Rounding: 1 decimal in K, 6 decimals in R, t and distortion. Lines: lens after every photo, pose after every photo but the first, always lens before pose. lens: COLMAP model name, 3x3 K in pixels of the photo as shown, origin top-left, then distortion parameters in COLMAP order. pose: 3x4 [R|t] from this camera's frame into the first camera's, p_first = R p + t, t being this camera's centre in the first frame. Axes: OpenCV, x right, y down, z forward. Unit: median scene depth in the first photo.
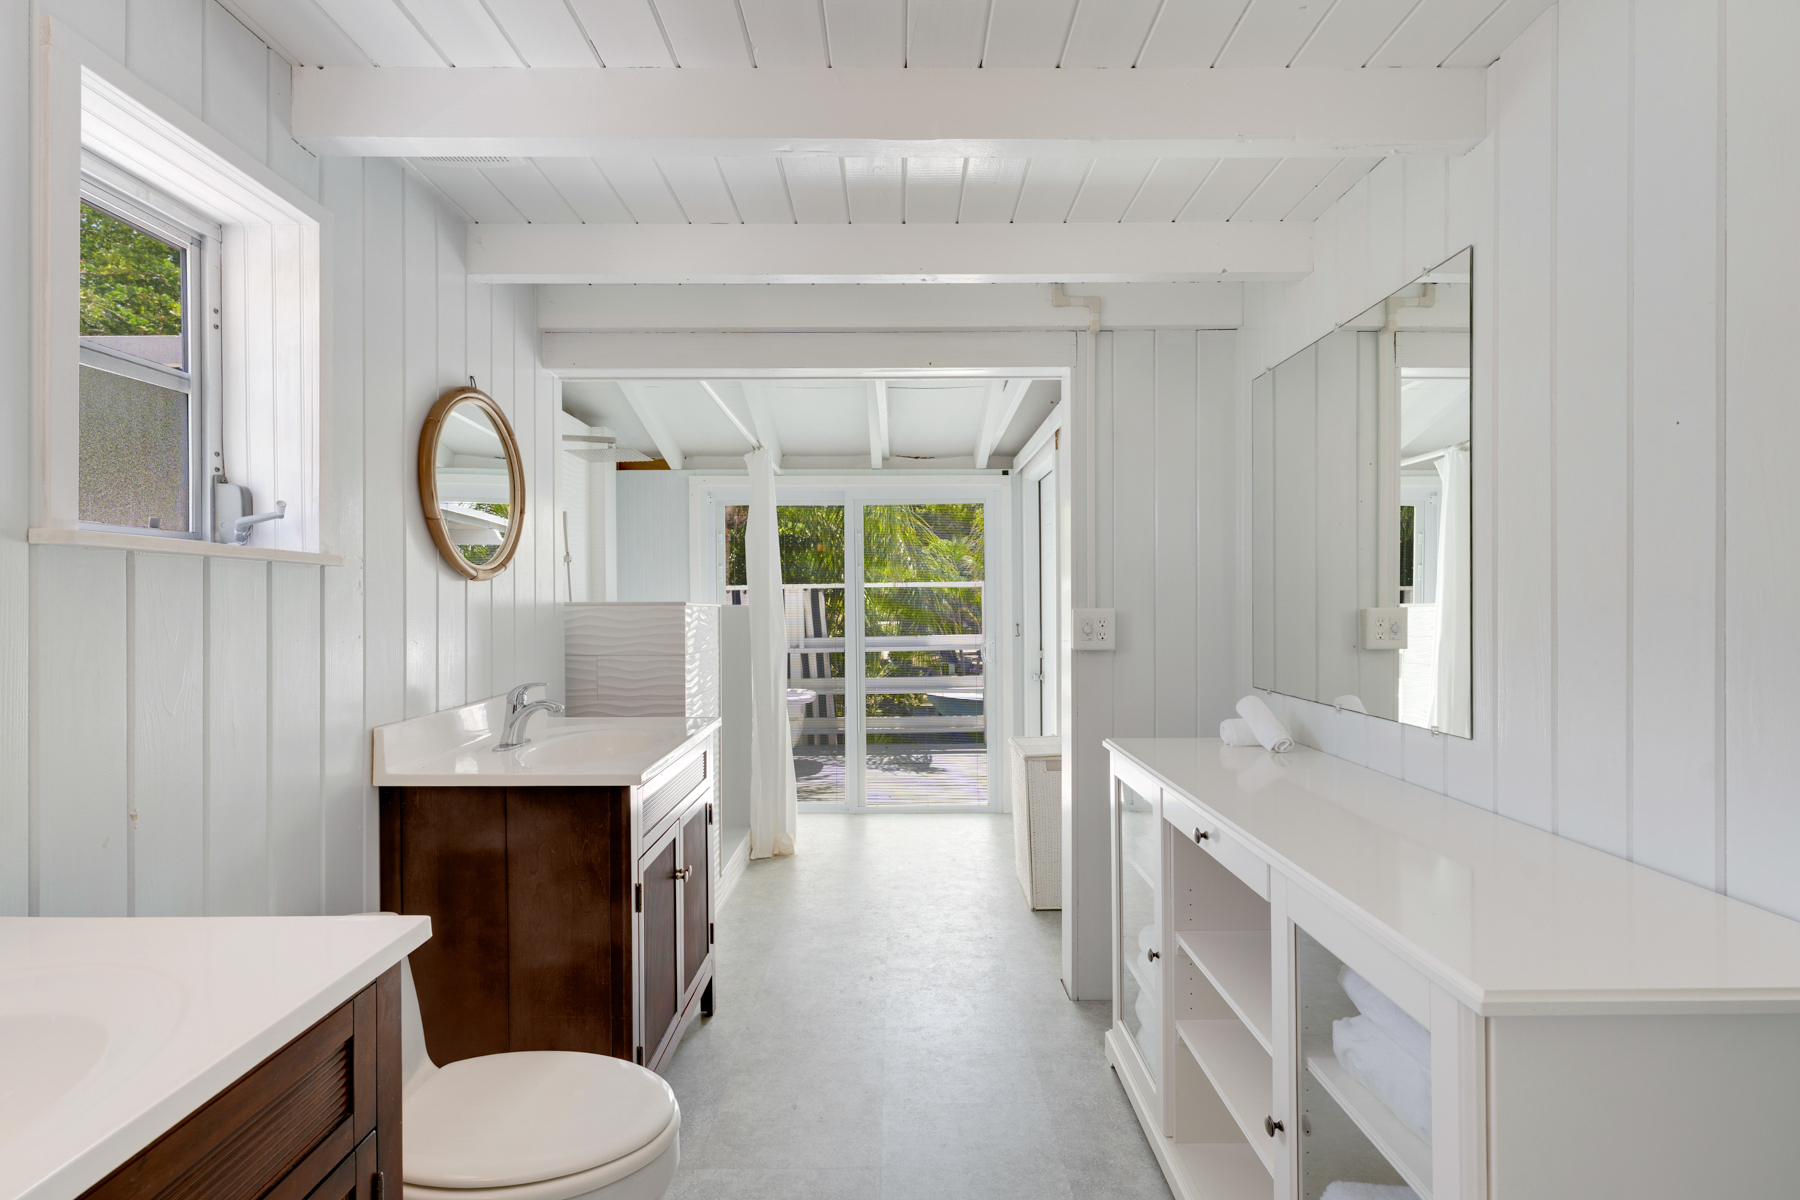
lens RADIAL K [[796.4, 0, 915.2], [0, 796.4, 591.5], [0, 0, 1]] dist [-0.001128, -0.001787]
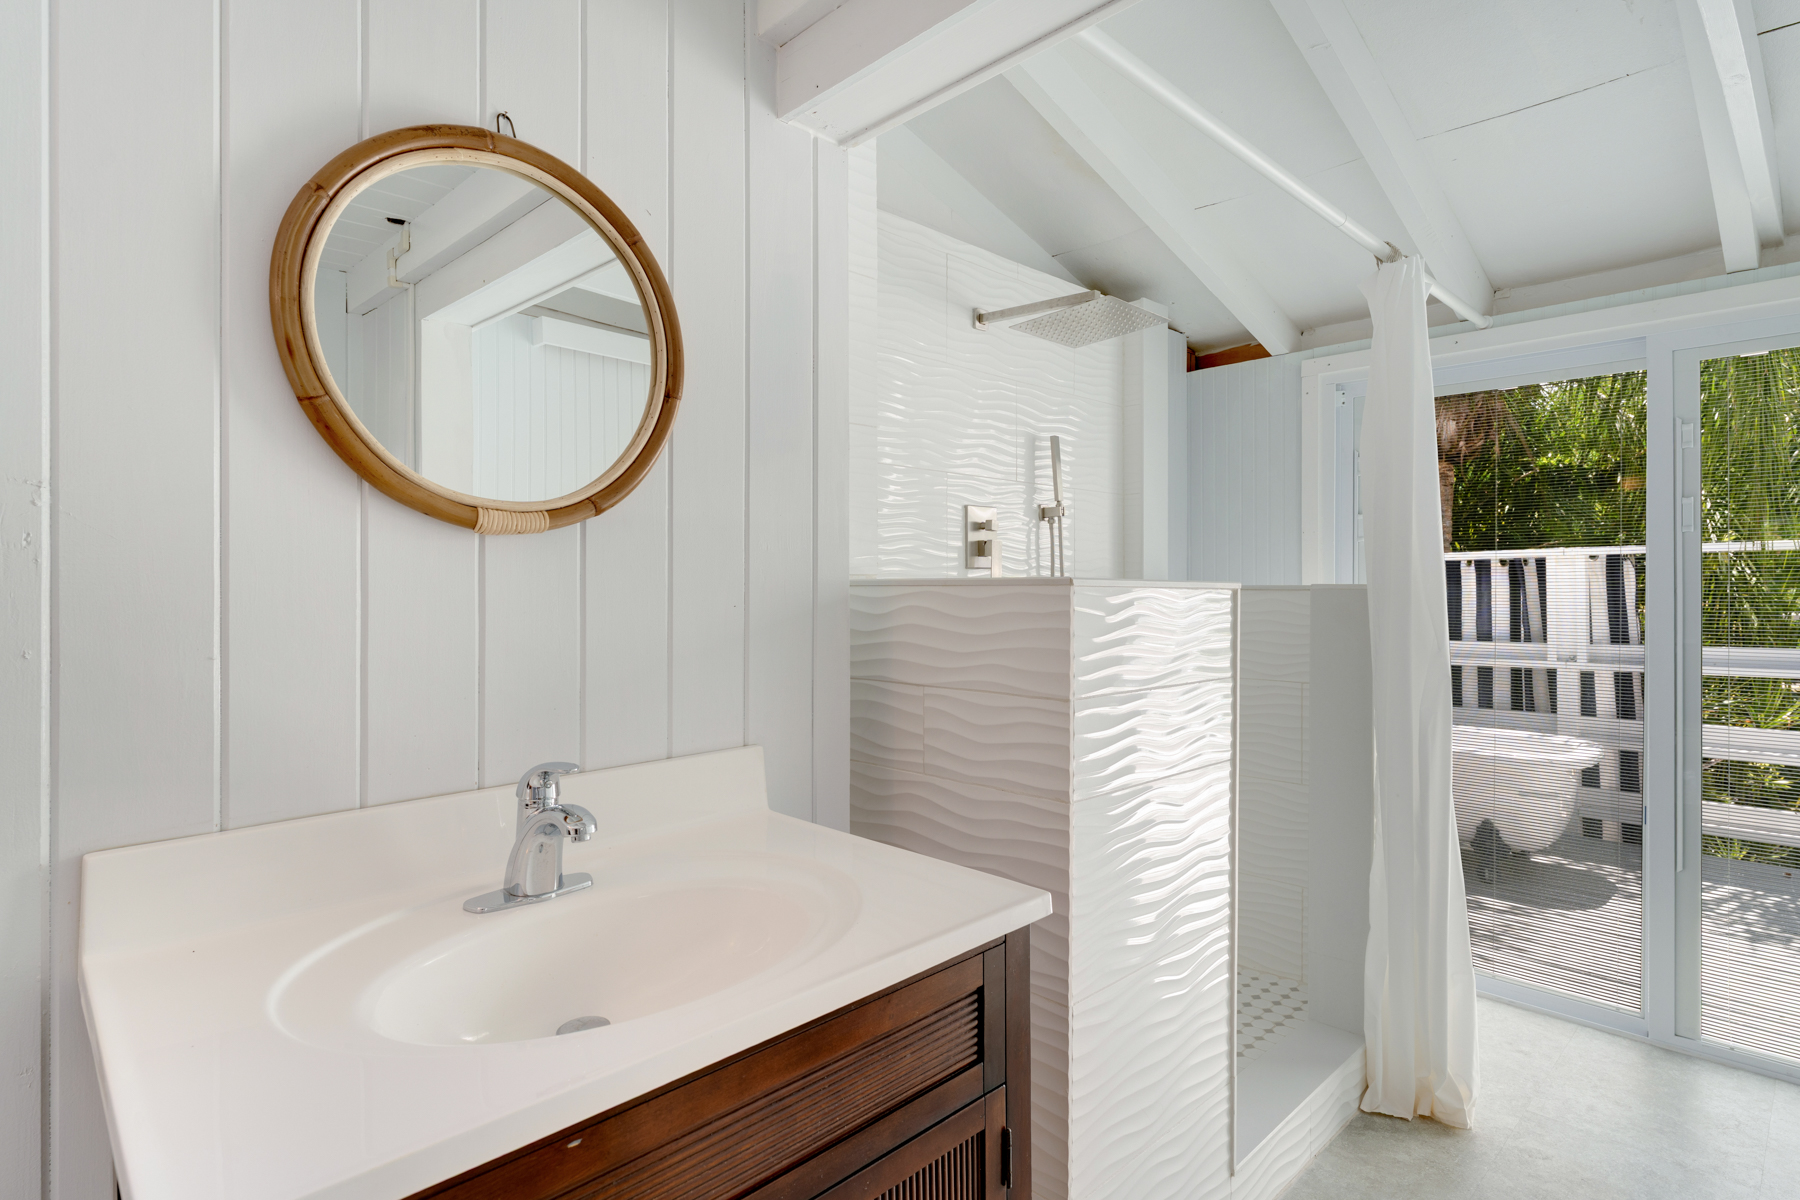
lens RADIAL K [[927.1, 0, 902.9], [0, 927.1, 588.8], [0, 0, 1]] dist [0.019221, -0.009020]
pose [[0.688182, 0.011992, -0.725439, 0.016503], [0.006793, 0.999713, 0.022970, 0.004899], [0.725507, -0.020735, 0.687903, 0.596379]]
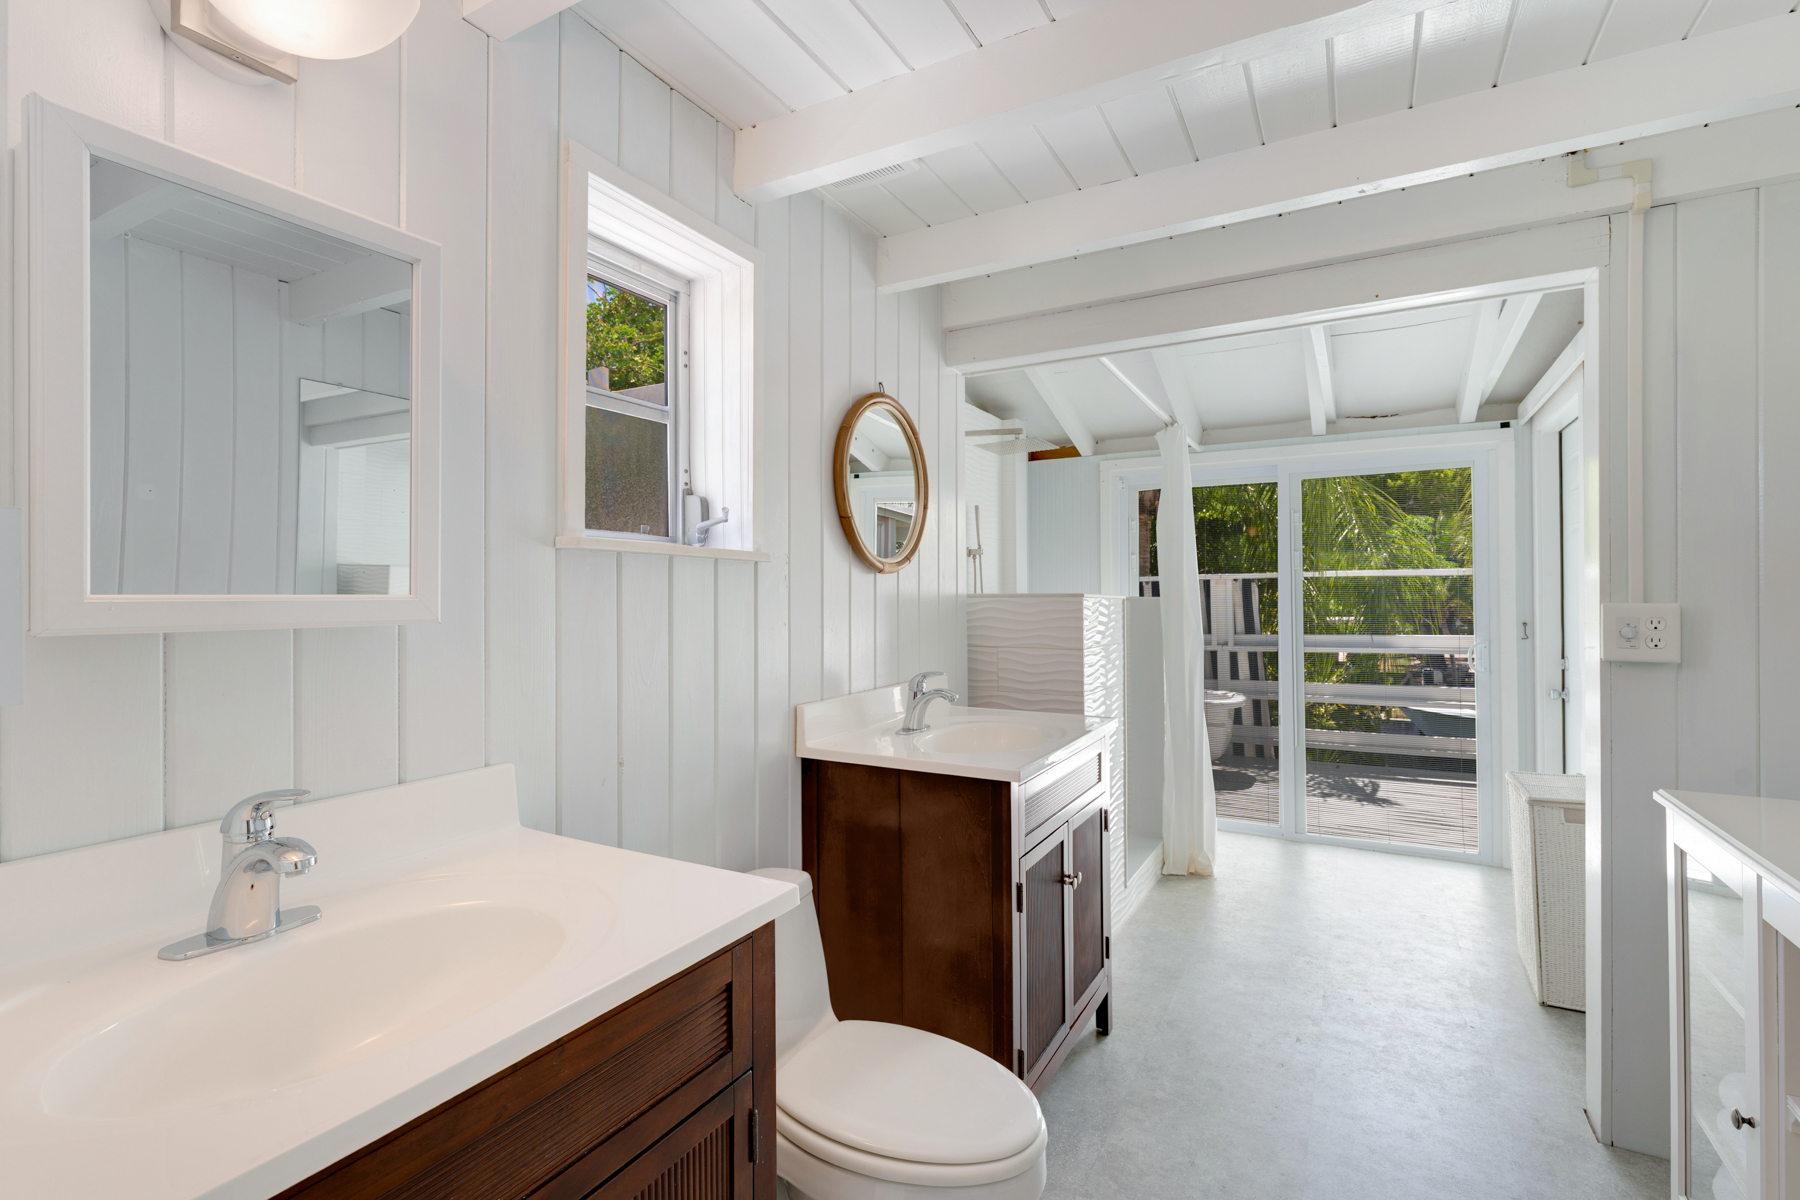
lens RADIAL K [[837.4, 0, 911.1], [0, 837.4, 593.9], [0, 0, 1]] dist [0.005656, -0.002327]
pose [[0.870135, 0.001281, -0.492811, 0.024768], [0.005285, 0.999915, 0.011932, 0.000504], [0.492784, -0.012987, 0.870055, 0.028128]]
